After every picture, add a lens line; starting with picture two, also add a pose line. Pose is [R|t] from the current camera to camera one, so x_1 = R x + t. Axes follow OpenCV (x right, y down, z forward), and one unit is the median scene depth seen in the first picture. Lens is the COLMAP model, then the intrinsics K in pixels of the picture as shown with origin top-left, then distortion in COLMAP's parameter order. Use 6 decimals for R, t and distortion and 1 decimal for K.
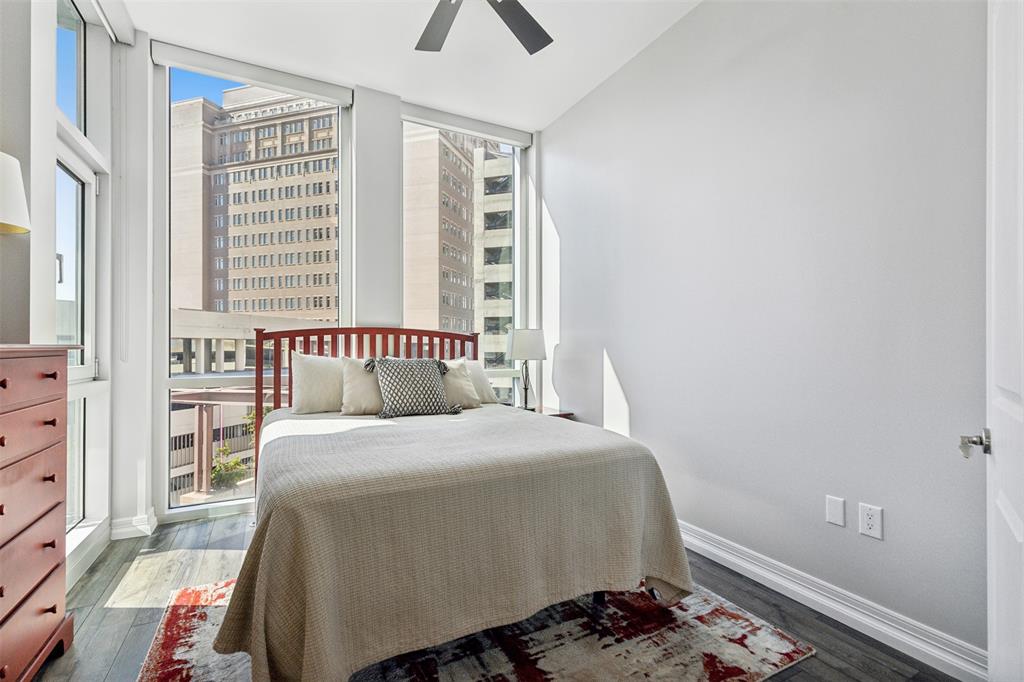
lens RADIAL K [[471.9, 0, 514.8], [0, 471.9, 343.2], [0, 0, 1]] dist [0.001821, -0.000397]
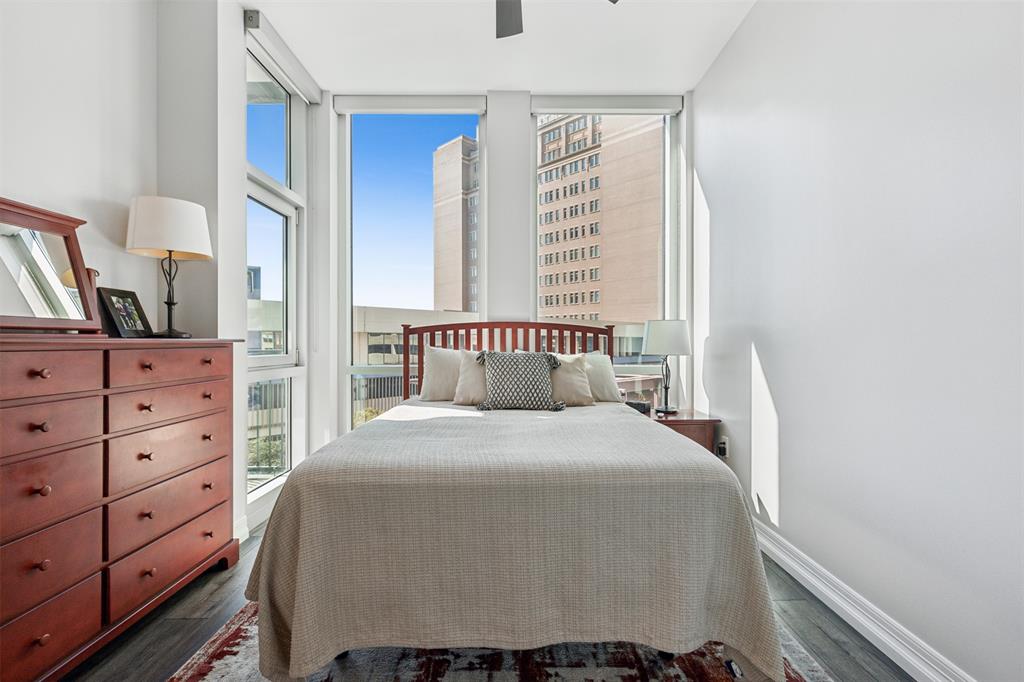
lens RADIAL K [[464.4, 0, 512.0], [0, 464.4, 341.0], [0, 0, 1]] dist [-0.000605, -0.000147]
pose [[0.883964, -0.001564, -0.467553, 0.230902], [0.005151, 0.999966, 0.006395, 0.003137], [0.467527, -0.008061, 0.883942, 0.131721]]
